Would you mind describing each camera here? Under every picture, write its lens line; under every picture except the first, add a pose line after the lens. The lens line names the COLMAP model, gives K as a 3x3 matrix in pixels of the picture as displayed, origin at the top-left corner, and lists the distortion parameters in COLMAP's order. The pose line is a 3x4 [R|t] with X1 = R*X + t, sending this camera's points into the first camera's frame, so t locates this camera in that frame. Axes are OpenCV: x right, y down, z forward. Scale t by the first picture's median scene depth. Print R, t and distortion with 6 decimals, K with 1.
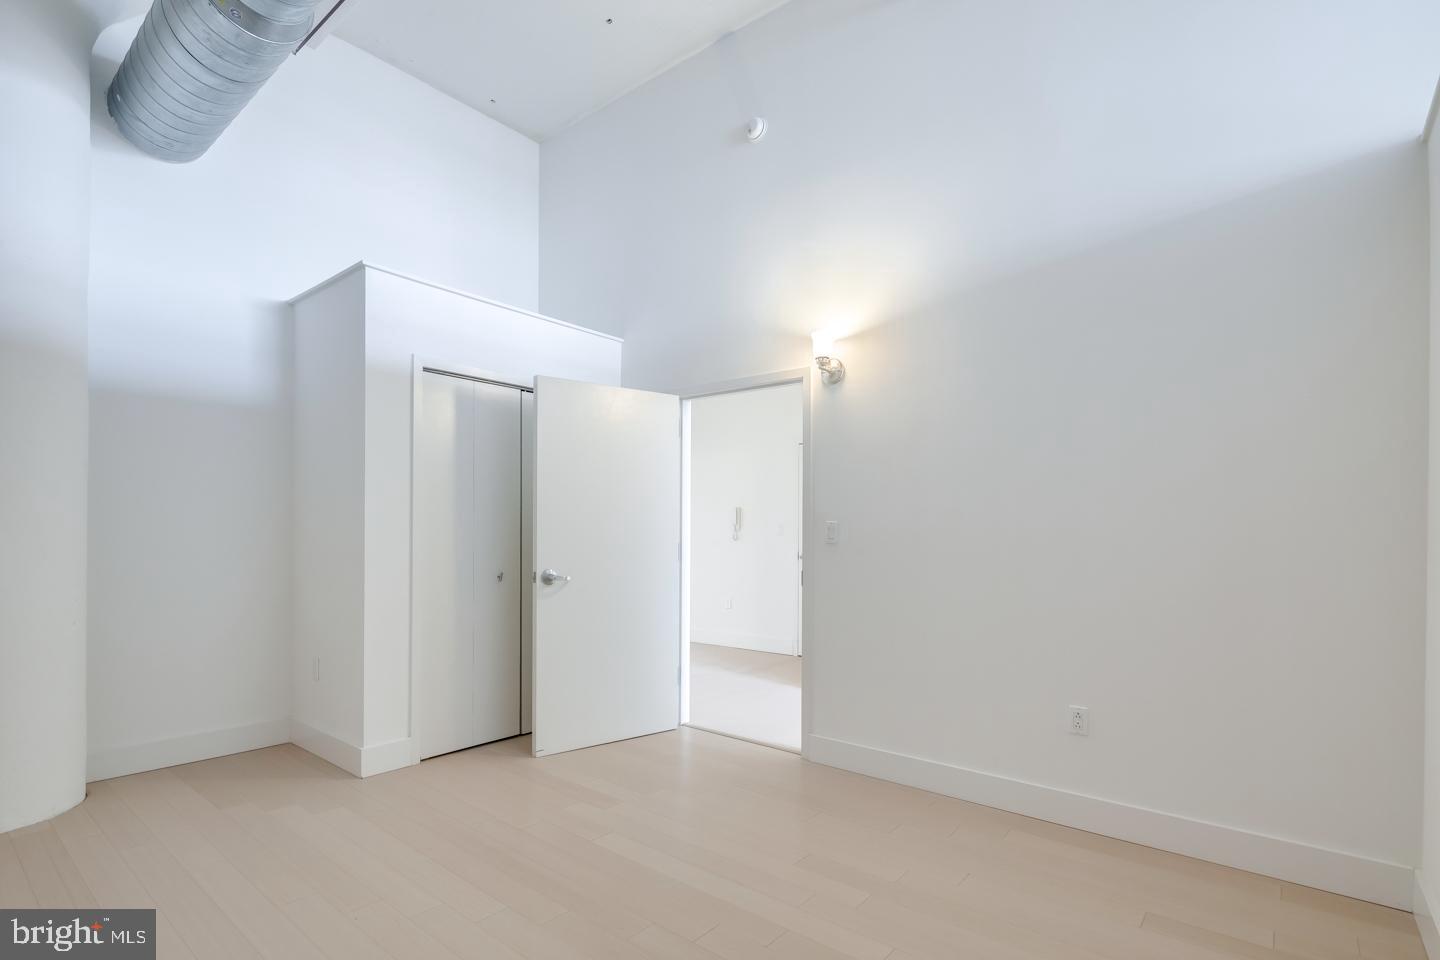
lens RADIAL K [[701.5, 0, 711.5], [0, 701.5, 530.5], [0, 0, 1]] dist [0.001675, -0.000682]
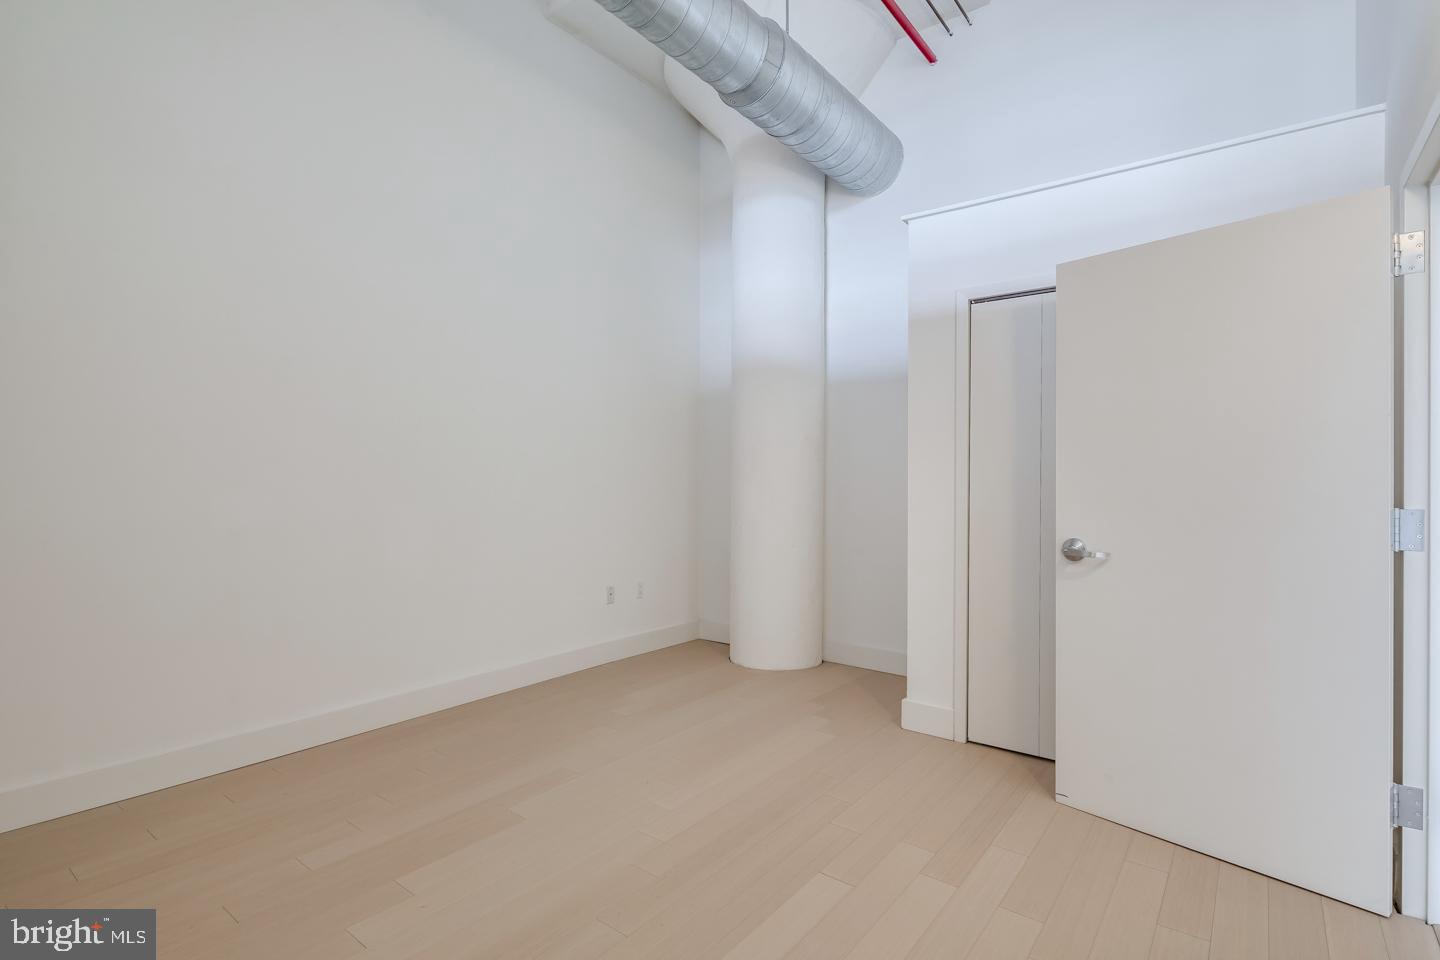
lens RADIAL K [[692.7, 0, 720.0], [0, 692.7, 480.0], [0, 0, 1]] dist [0.001802, 0.000074]
pose [[0.015444, -0.009350, -0.999837, 0.448710], [-0.008388, 0.999920, -0.009481, 0.006809], [0.999846, 0.008533, 0.015364, 0.646391]]
